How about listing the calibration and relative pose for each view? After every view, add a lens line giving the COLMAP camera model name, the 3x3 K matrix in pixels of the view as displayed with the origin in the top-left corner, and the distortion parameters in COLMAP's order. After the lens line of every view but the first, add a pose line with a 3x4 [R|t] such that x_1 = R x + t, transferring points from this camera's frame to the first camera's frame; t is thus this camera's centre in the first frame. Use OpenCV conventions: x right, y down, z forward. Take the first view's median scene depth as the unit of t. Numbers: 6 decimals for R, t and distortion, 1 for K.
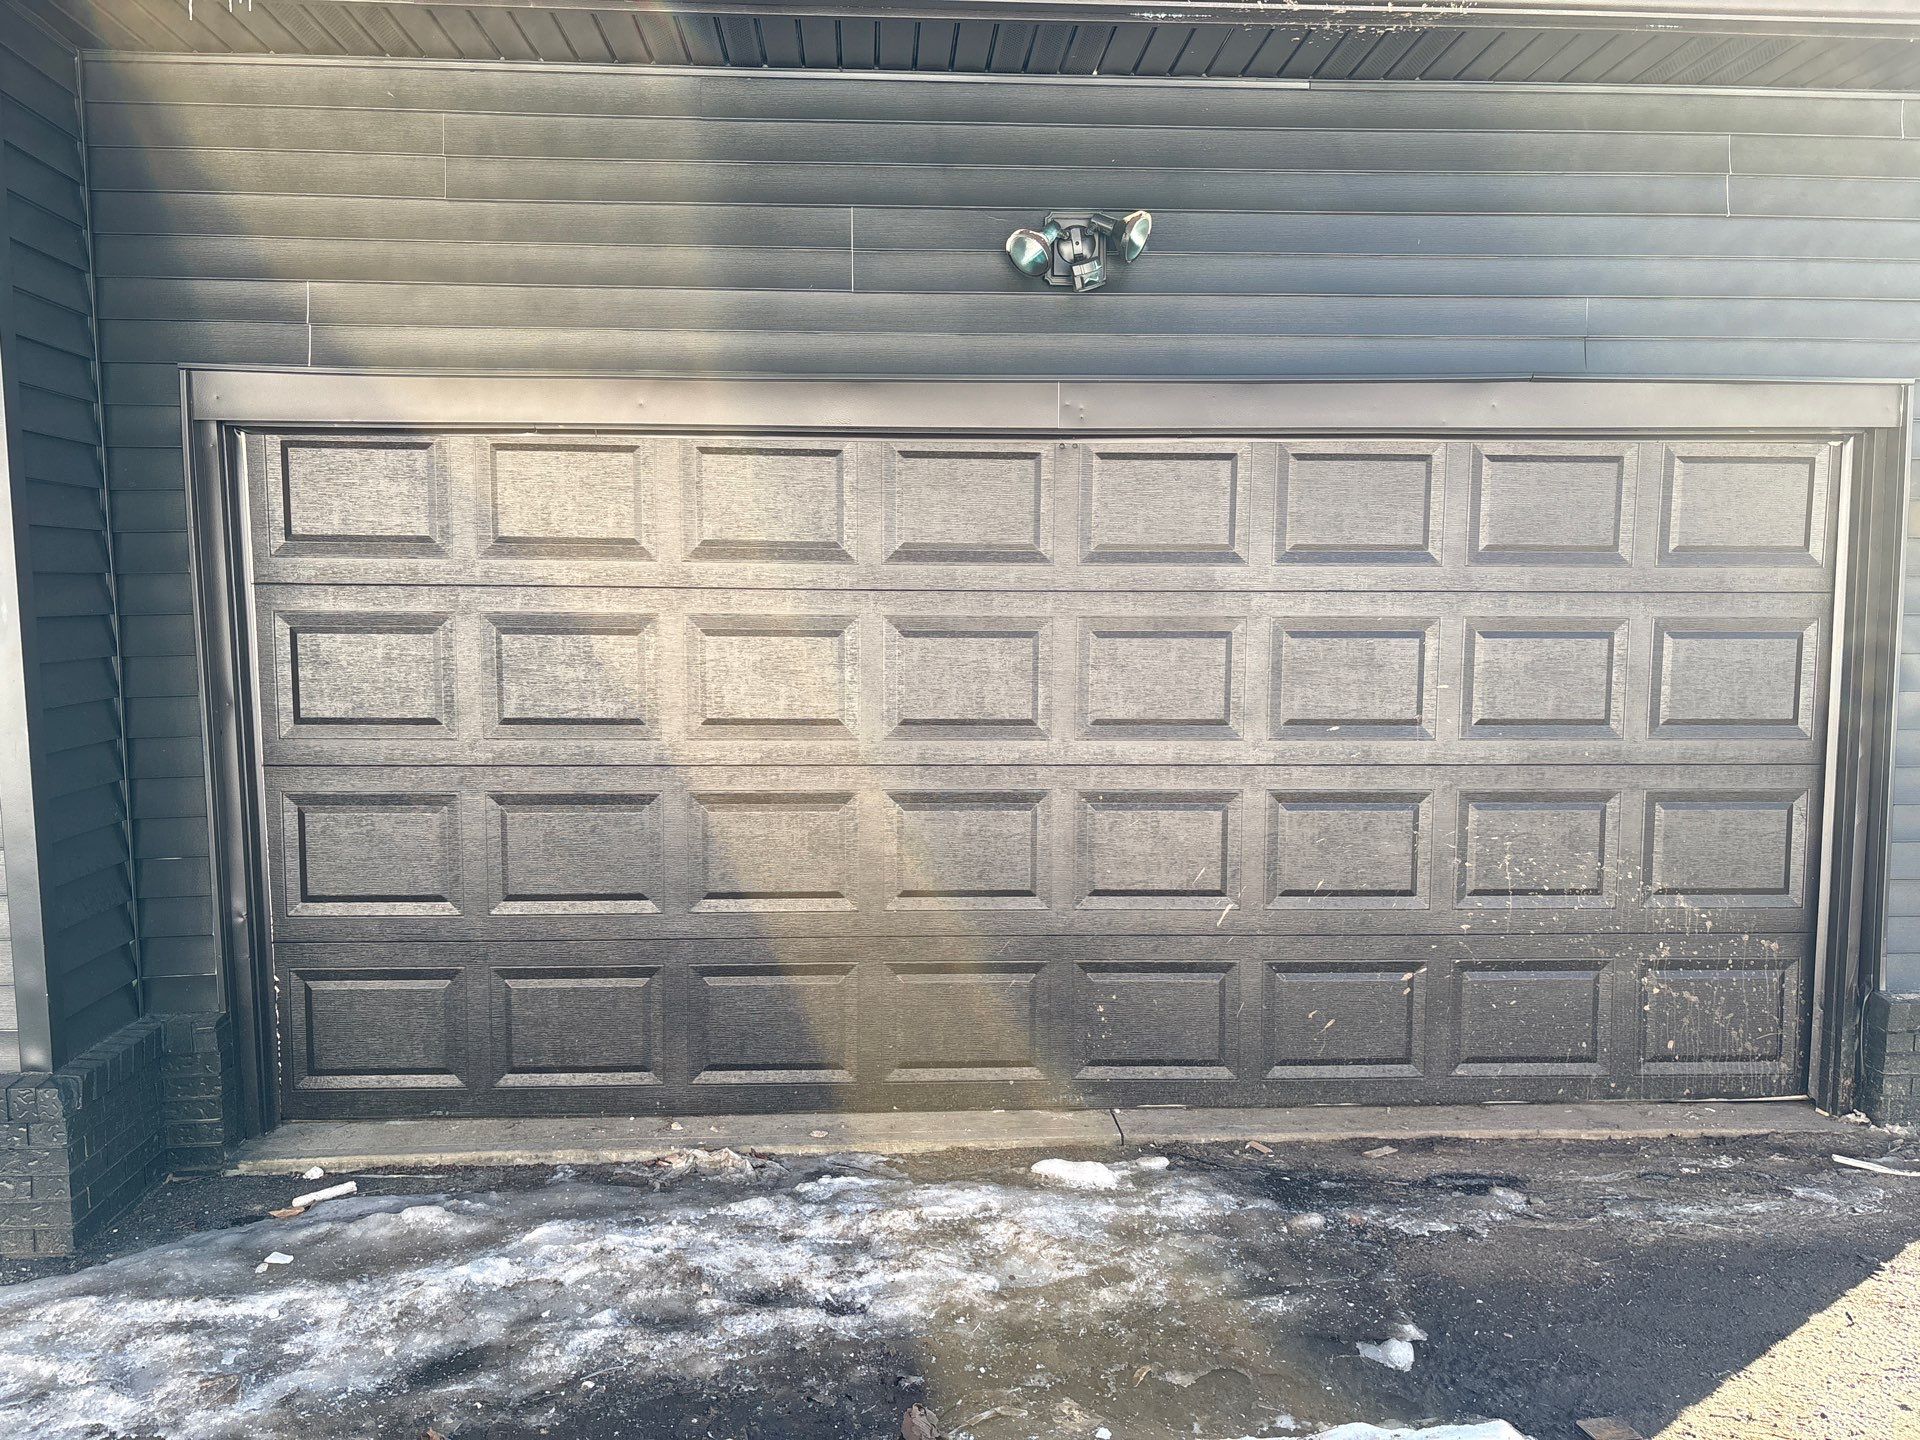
lens RADIAL K [[1229.6, 0, 941.6], [0, 1229.6, 720.2], [0, 0, 1]] dist [0.022216, -0.014372]
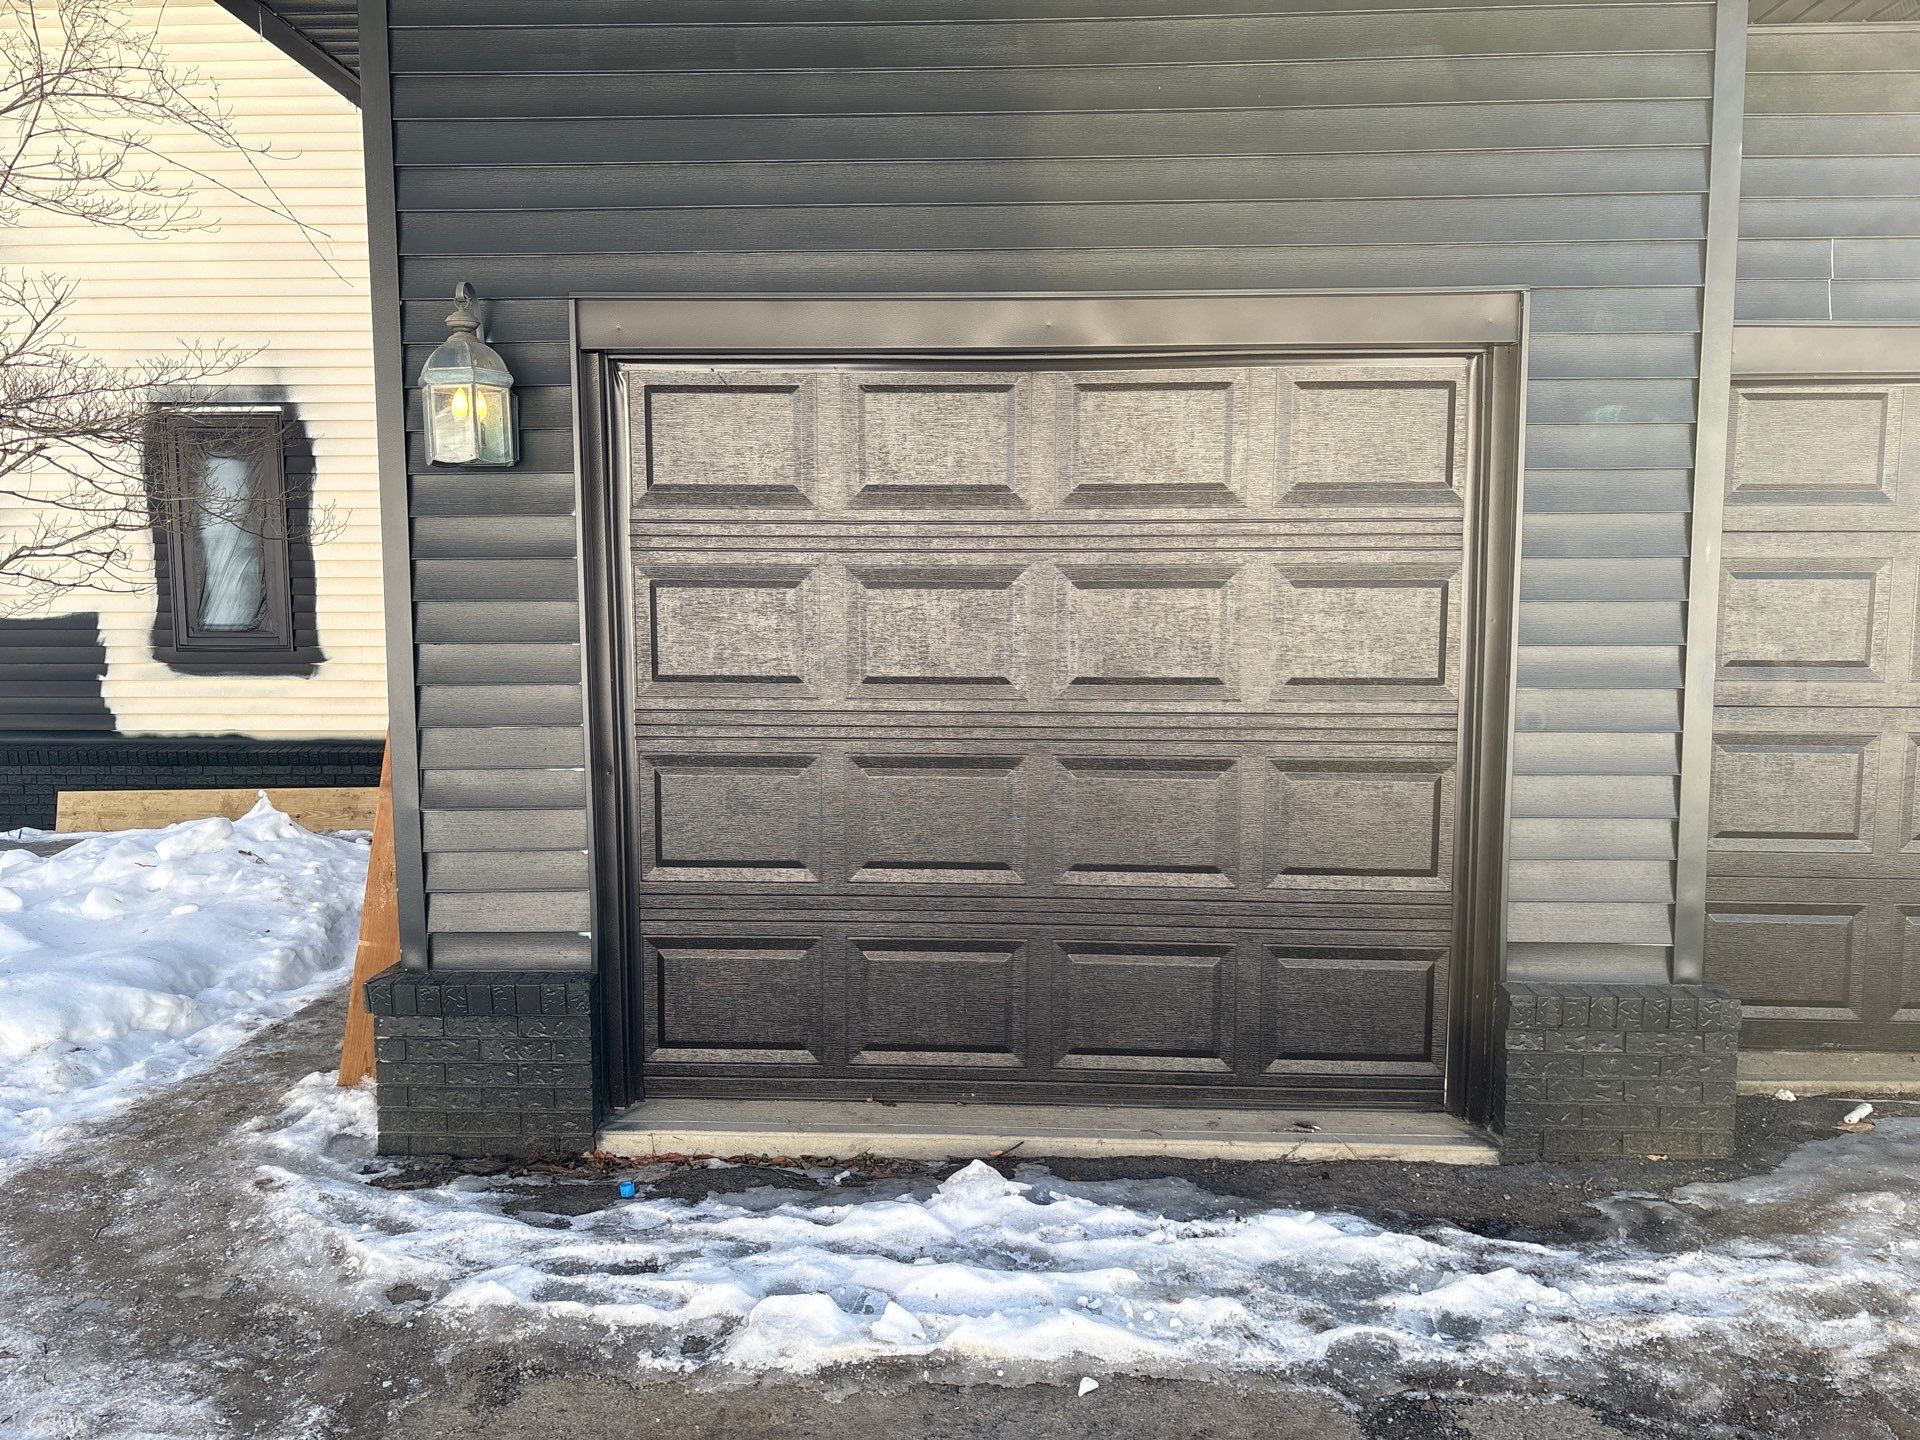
lens RADIAL K [[1320.9, 0, 958.8], [0, 1320.9, 707.7], [0, 0, 1]] dist [-0.039287, 0.003049]
pose [[0.999864, -0.014799, 0.007284, -0.674243], [0.014608, 0.999567, 0.025557, -0.000572], [-0.007659, -0.025447, 0.999647, -0.045826]]
